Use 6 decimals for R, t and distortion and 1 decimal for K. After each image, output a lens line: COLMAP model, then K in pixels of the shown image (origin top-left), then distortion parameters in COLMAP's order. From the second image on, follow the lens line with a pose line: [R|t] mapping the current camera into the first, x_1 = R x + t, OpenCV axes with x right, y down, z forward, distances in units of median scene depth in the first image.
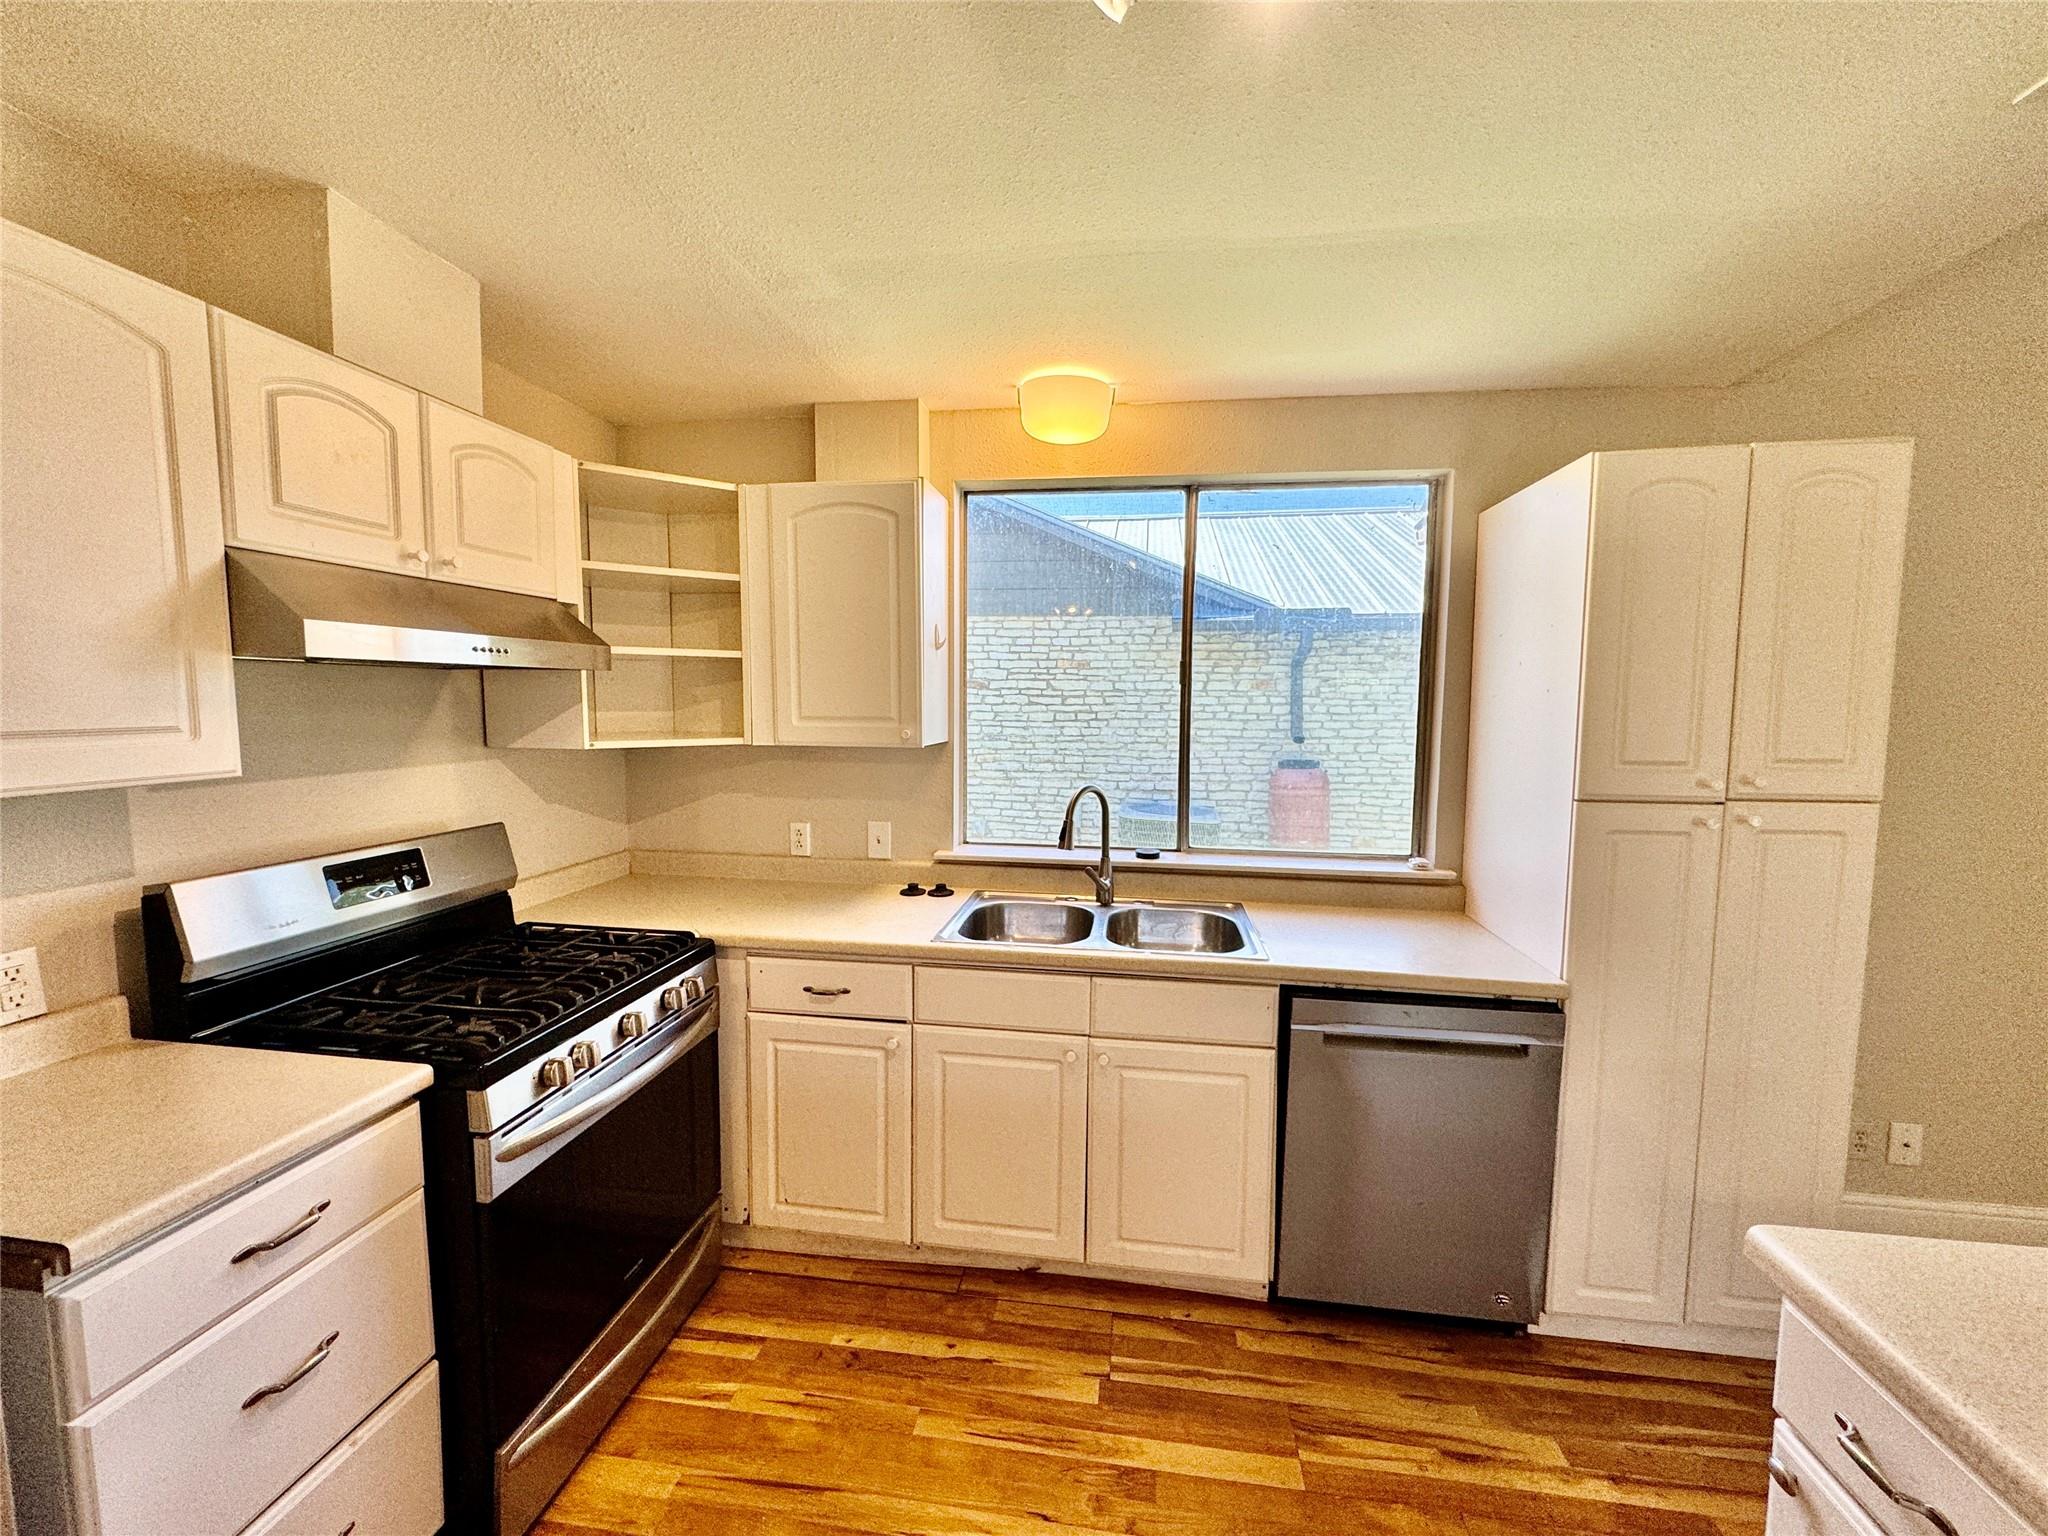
lens RADIAL K [[814.0, 0, 1022.7], [0, 814.0, 769.3], [0, 0, 1]] dist [-0.002299, 0.000053]
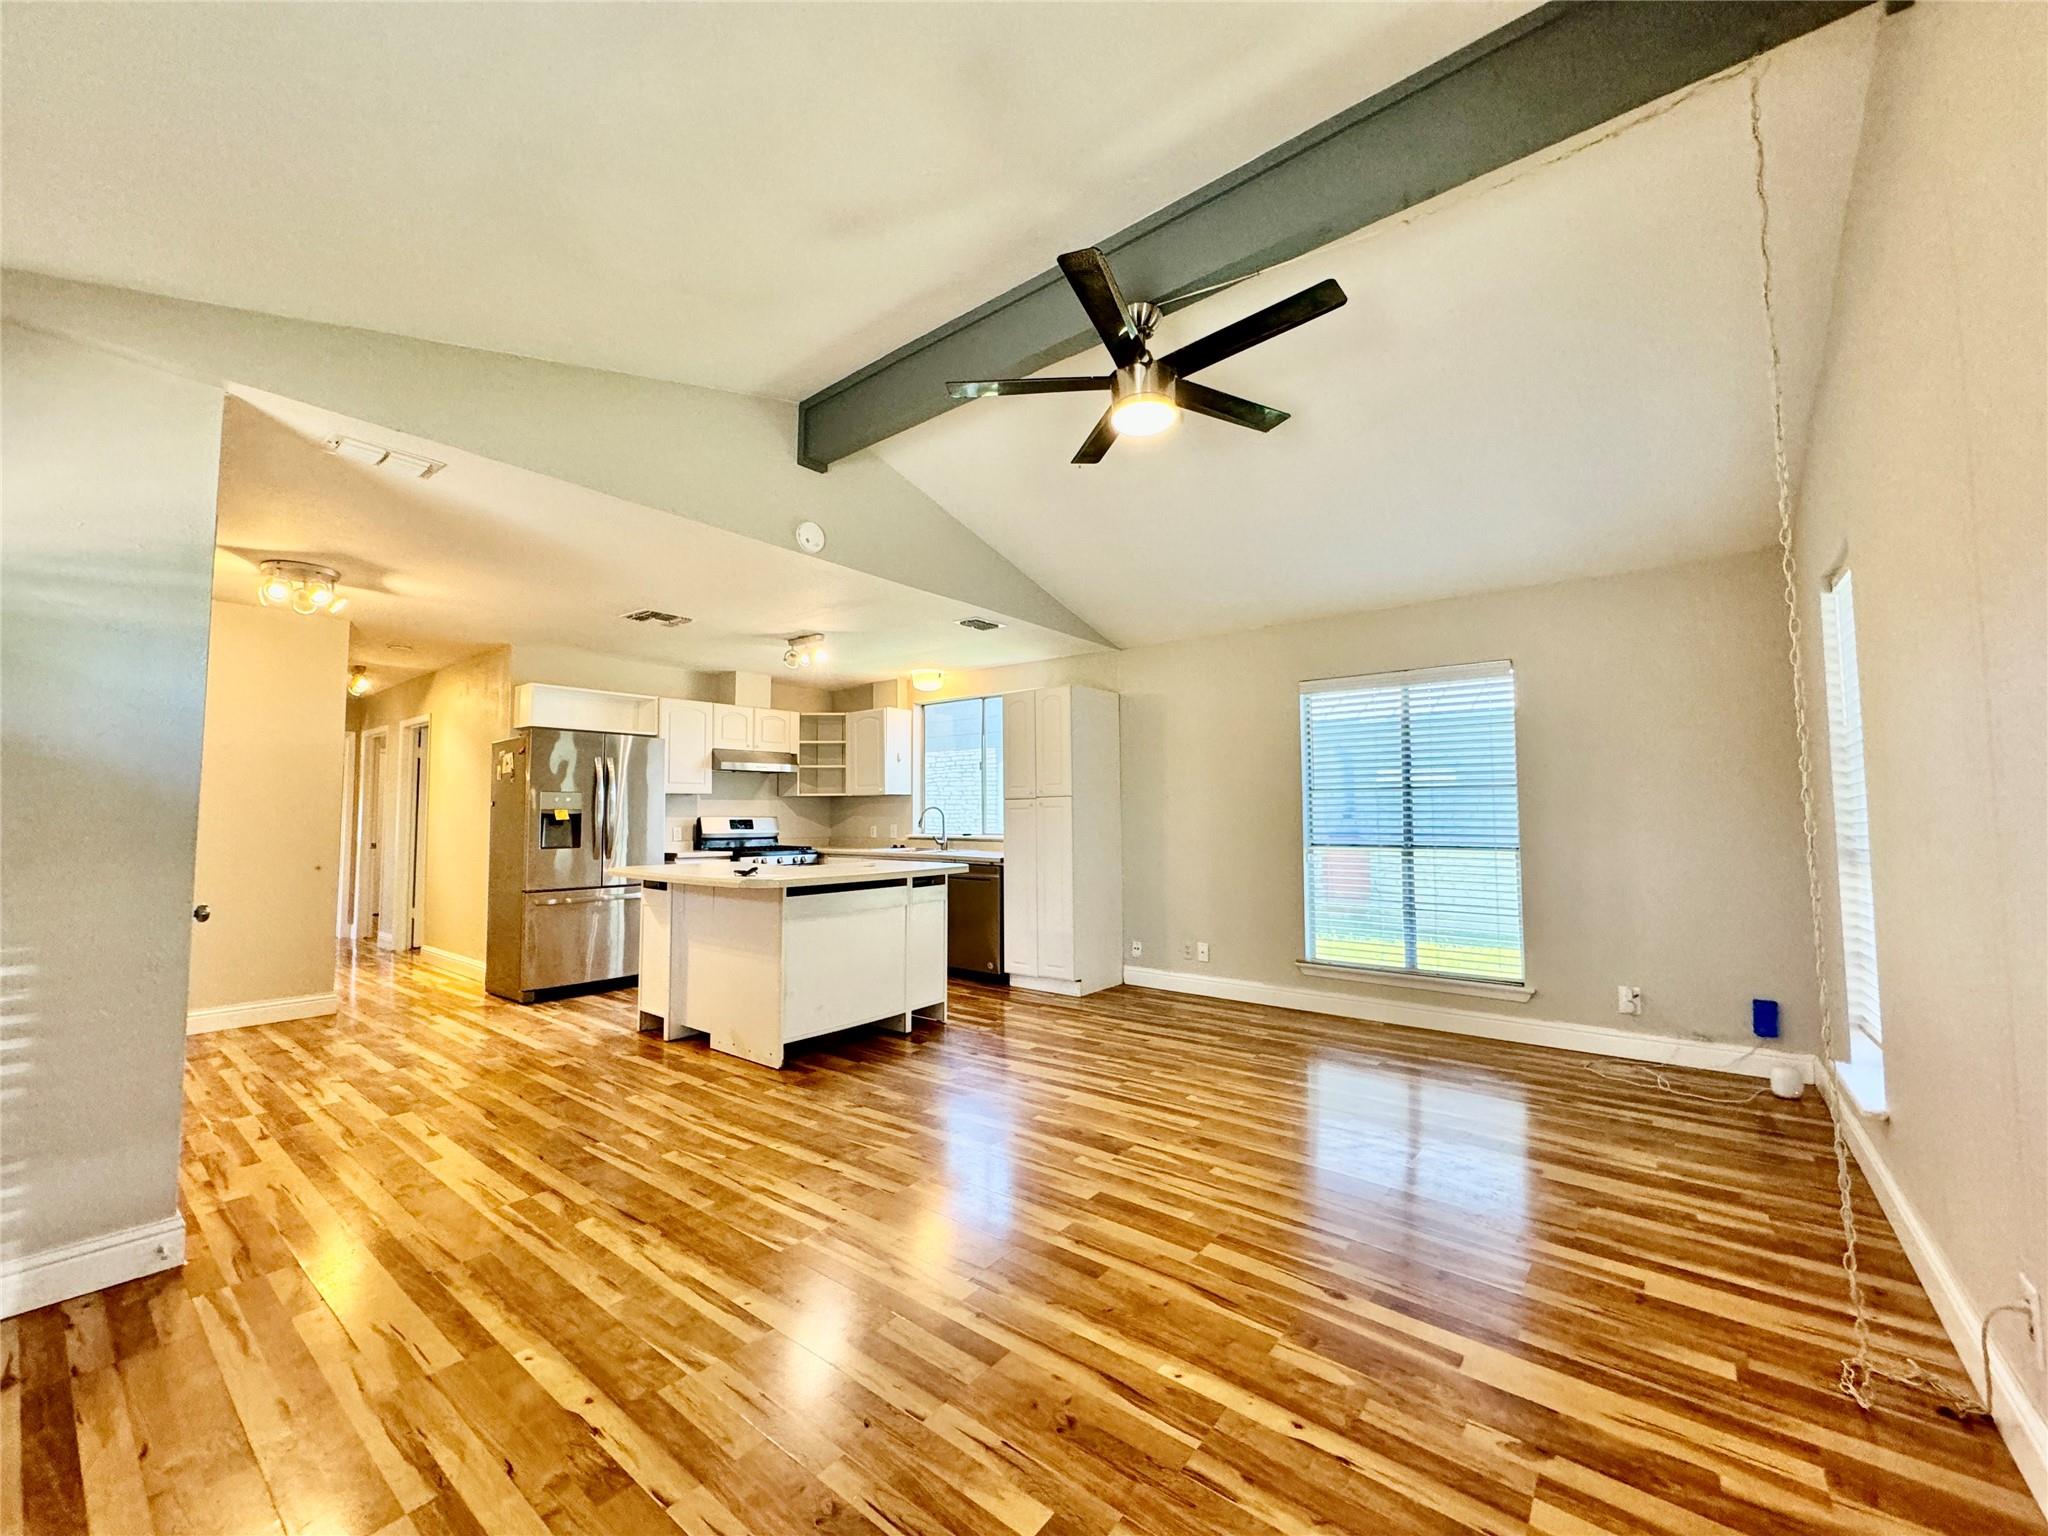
lens RADIAL K [[814.0, 0, 1022.7], [0, 814.0, 769.3], [0, 0, 1]] dist [-0.002299, 0.000053]
pose [[0.862621, -0.042011, -0.504104, 2.232489], [-0.030900, 0.990308, -0.135407, 0.330462], [0.504907, 0.132382, 0.852962, -1.609913]]
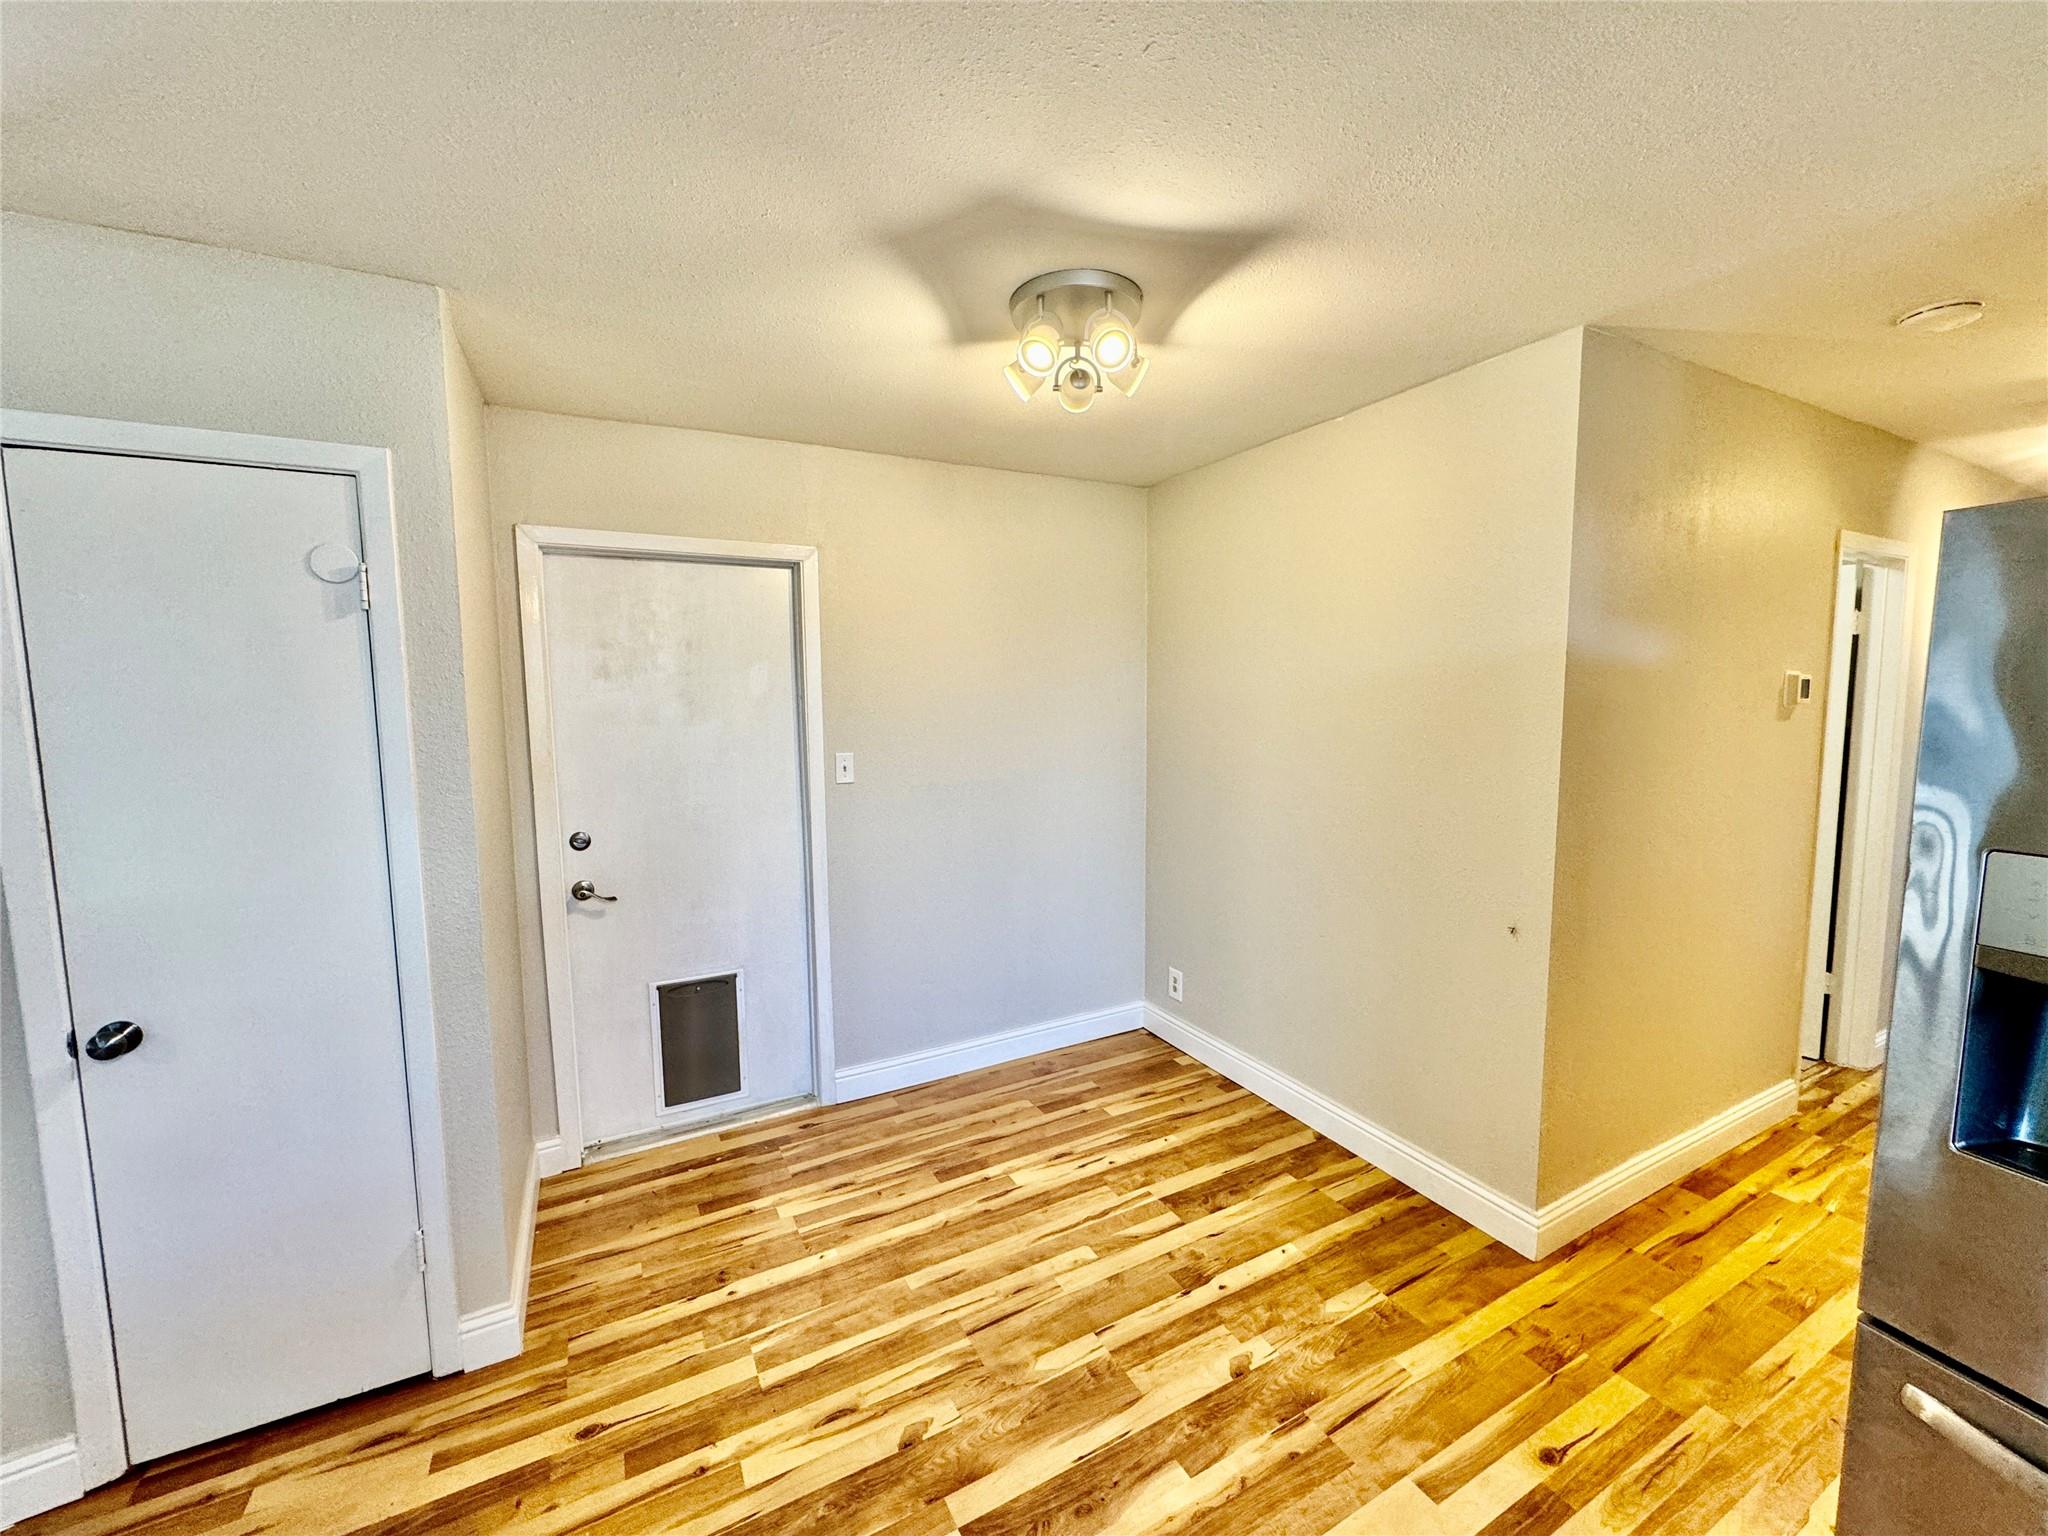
lens RADIAL K [[814.0, 0, 1022.7], [0, 814.0, 769.3], [0, 0, 1]] dist [-0.002299, 0.000053]
pose [[-0.804756, 0.056210, -0.590938, 0.228209], [-0.046244, 0.986544, 0.156817, -0.016584], [0.591802, 0.153527, -0.791328, -0.022841]]
